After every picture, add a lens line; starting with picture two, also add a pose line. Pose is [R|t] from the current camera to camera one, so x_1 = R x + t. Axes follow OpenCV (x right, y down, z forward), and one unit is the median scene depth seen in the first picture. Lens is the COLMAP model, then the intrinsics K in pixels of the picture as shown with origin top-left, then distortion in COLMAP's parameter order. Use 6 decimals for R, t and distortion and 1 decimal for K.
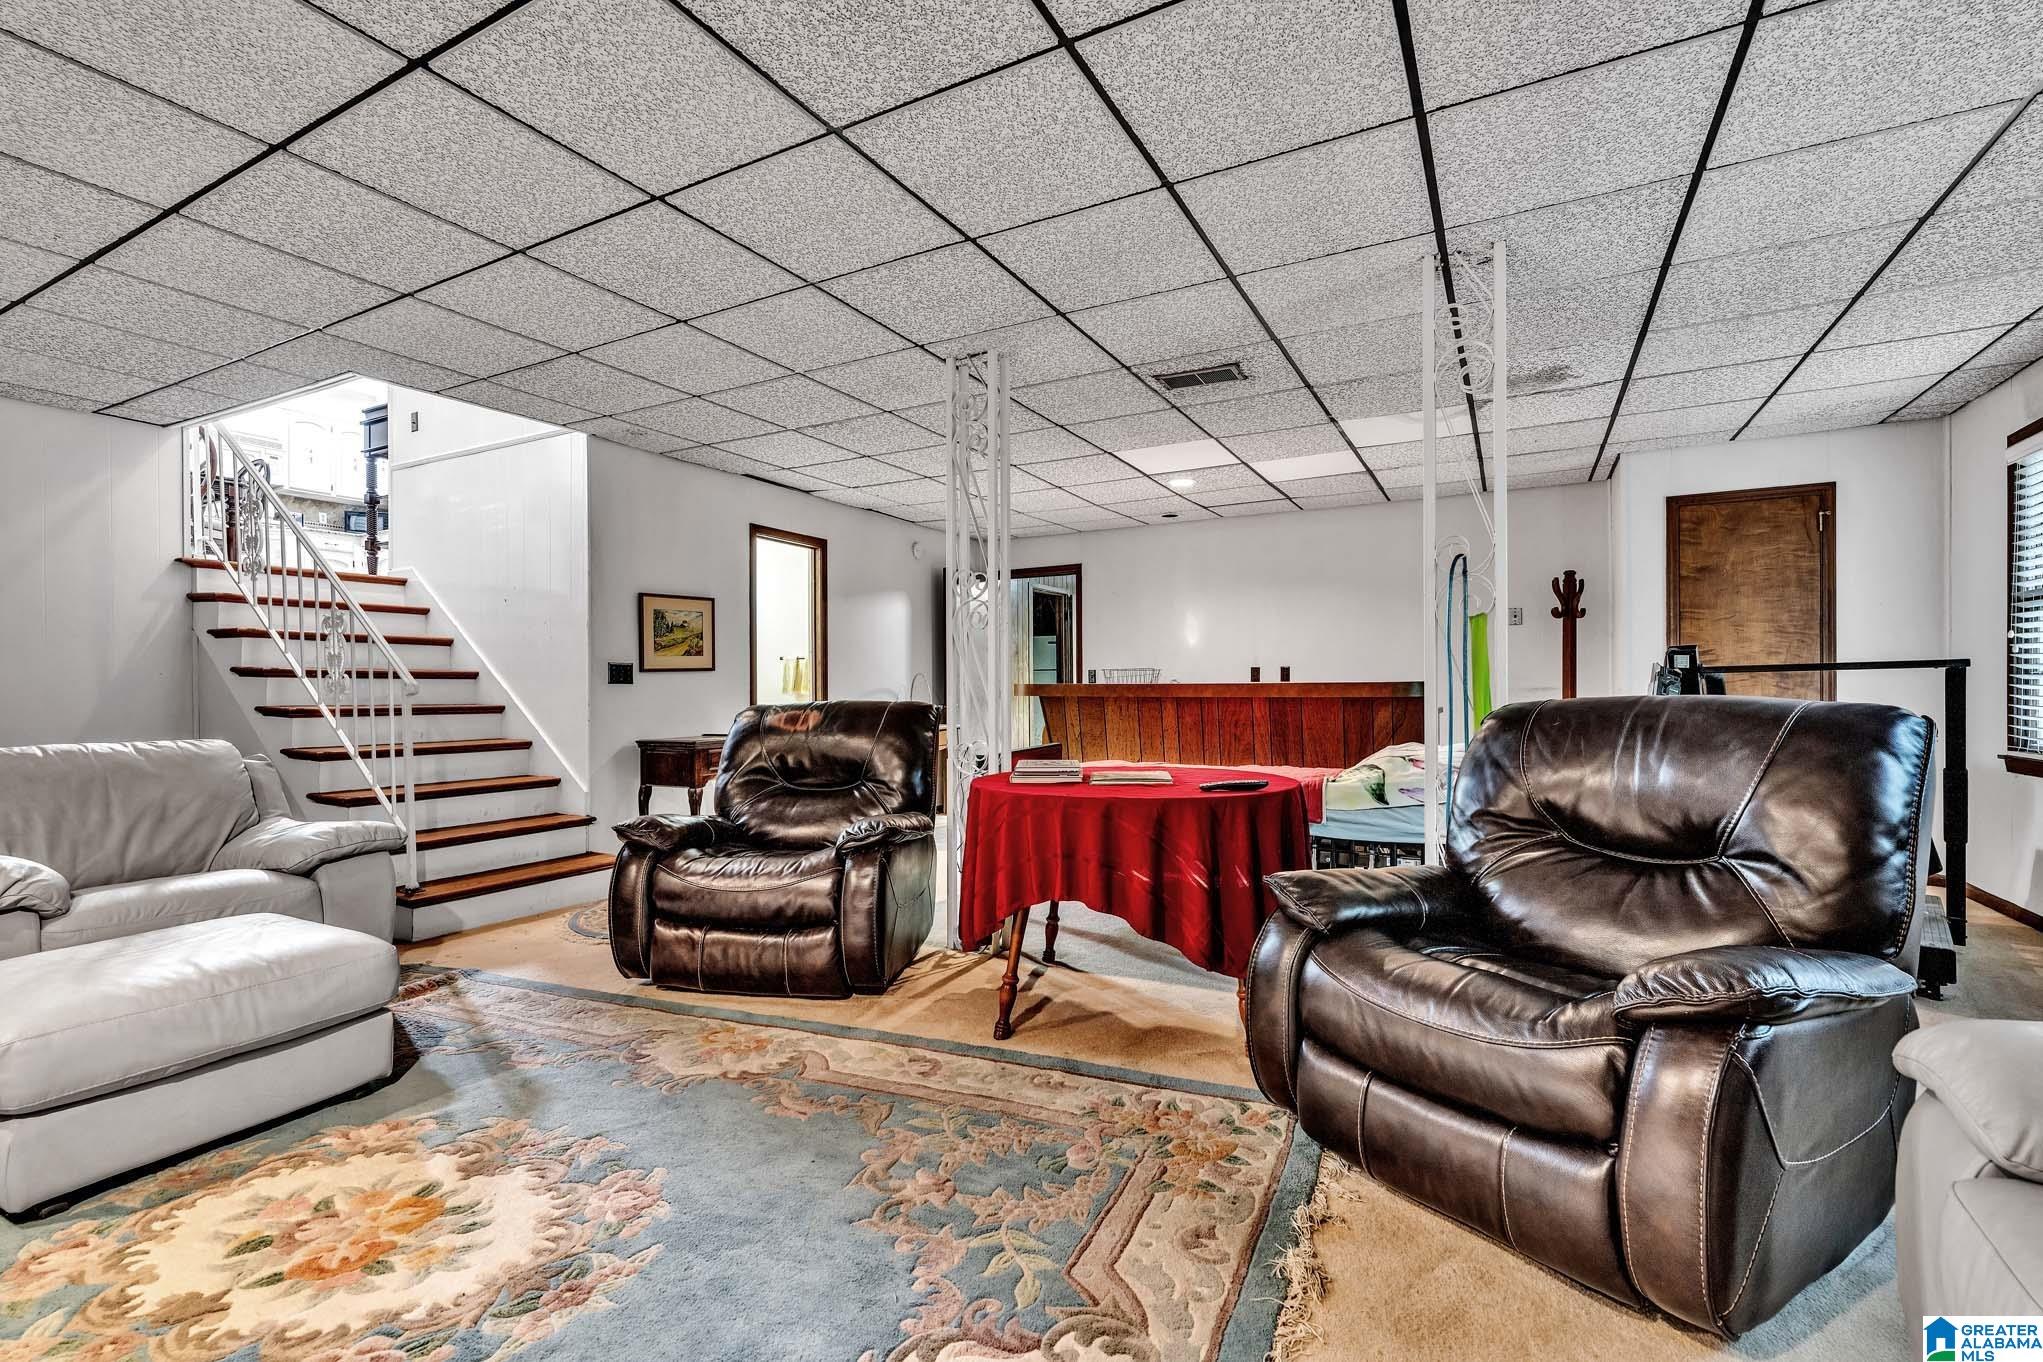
lens RADIAL K [[1041.1, 0, 1019.6], [0, 1041.1, 686.4], [0, 0, 1]] dist [0.000470, 0.000036]
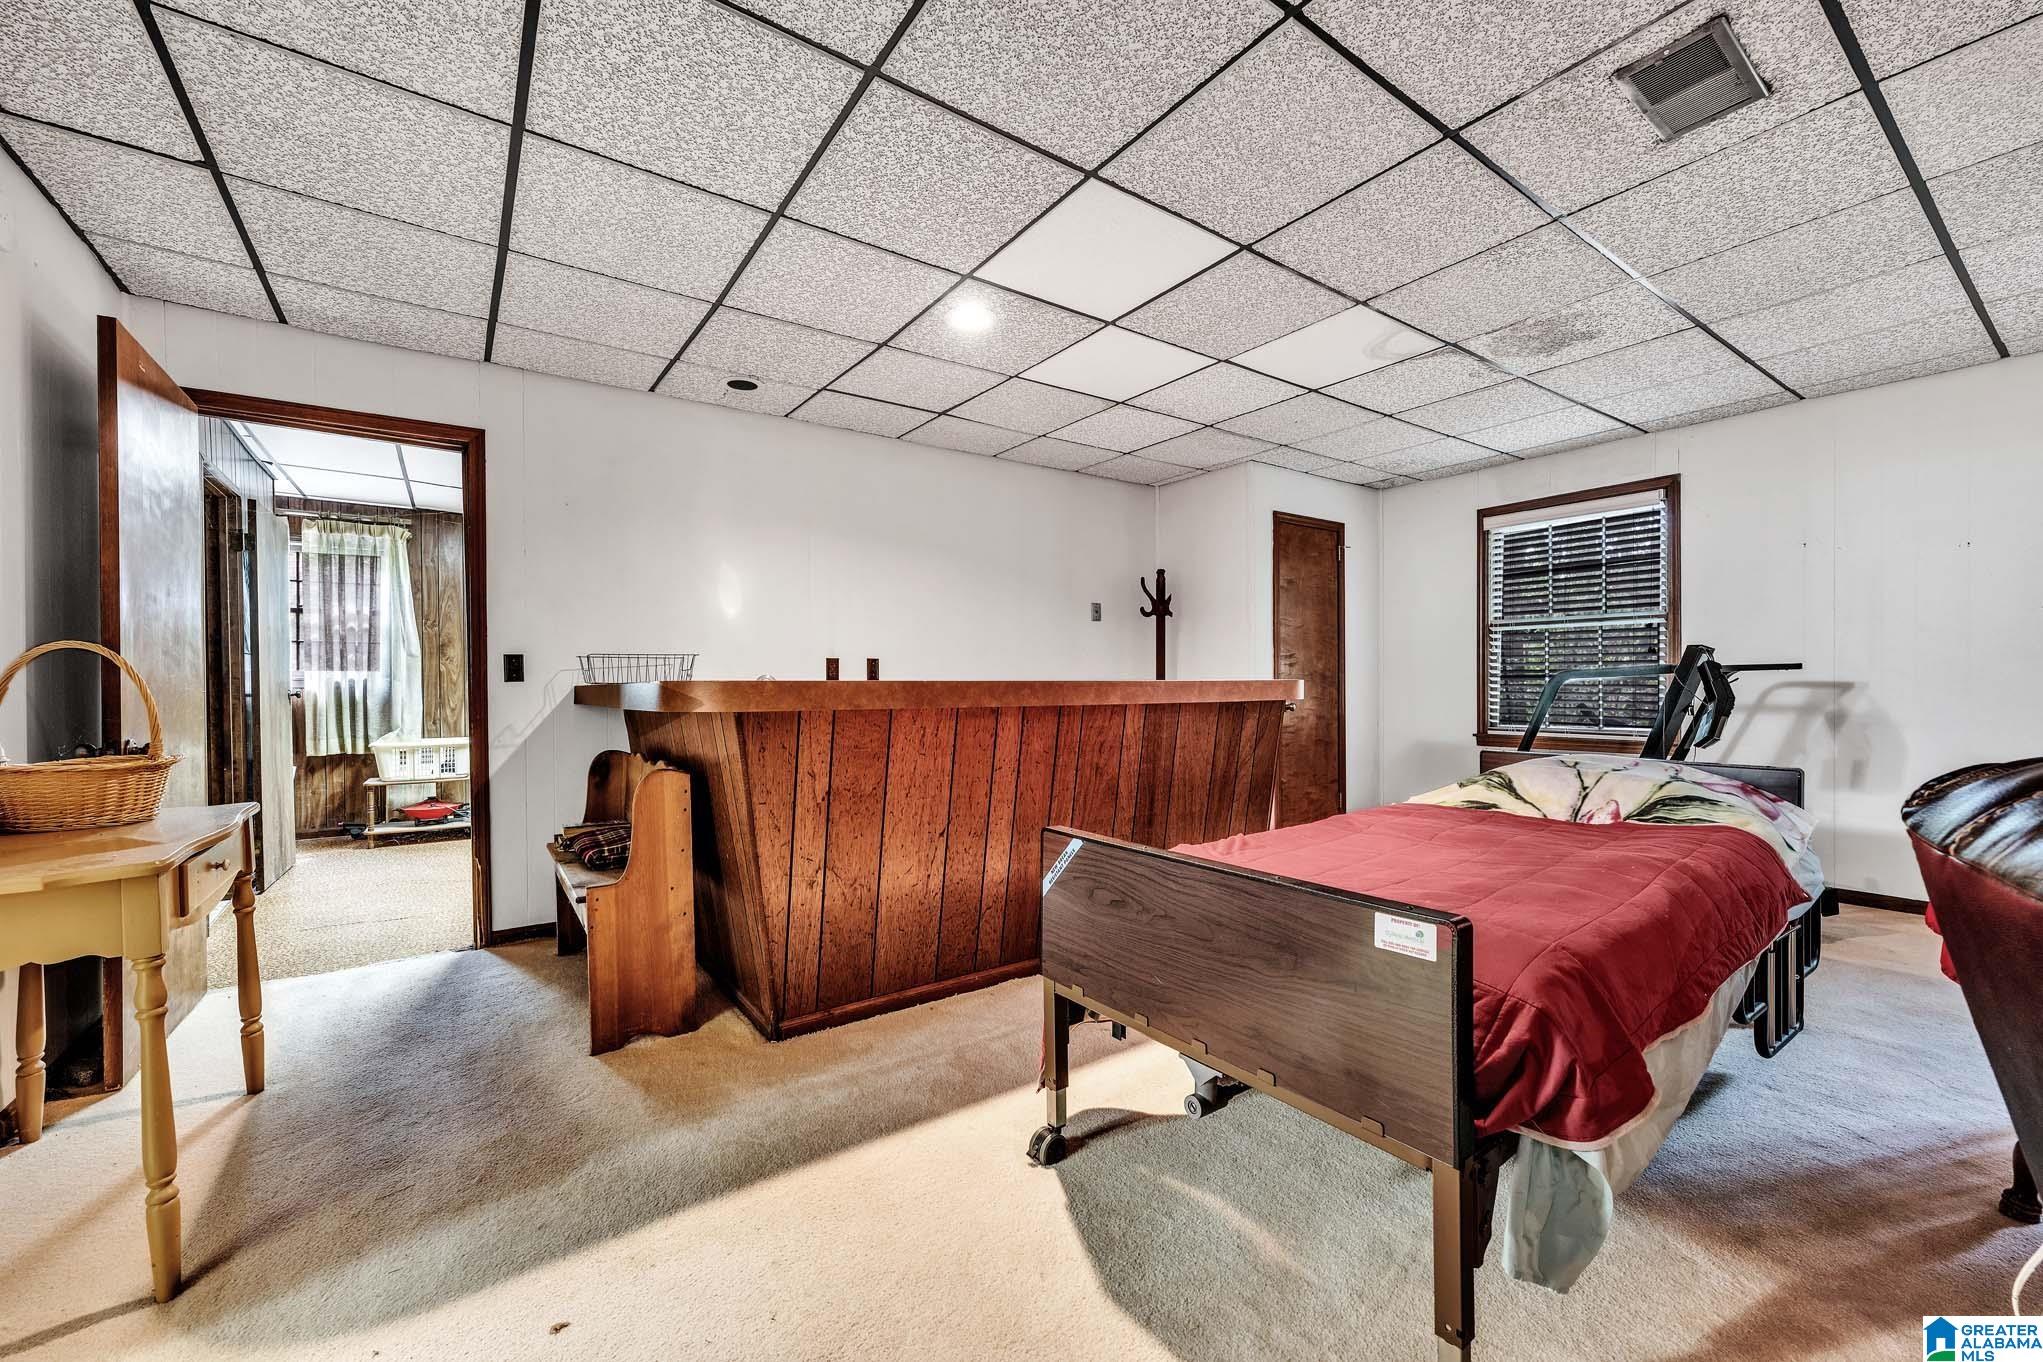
lens RADIAL K [[800.6, 0, 1020.6], [0, 800.6, 689.8], [0, 0, 1]] dist [-0.000083, -0.000007]
pose [[0.489379, -0.003366, 0.872065, -0.220654], [-0.001576, 0.999988, 0.004744, -0.000184], [-0.872070, -0.003696, 0.489368, 0.785365]]
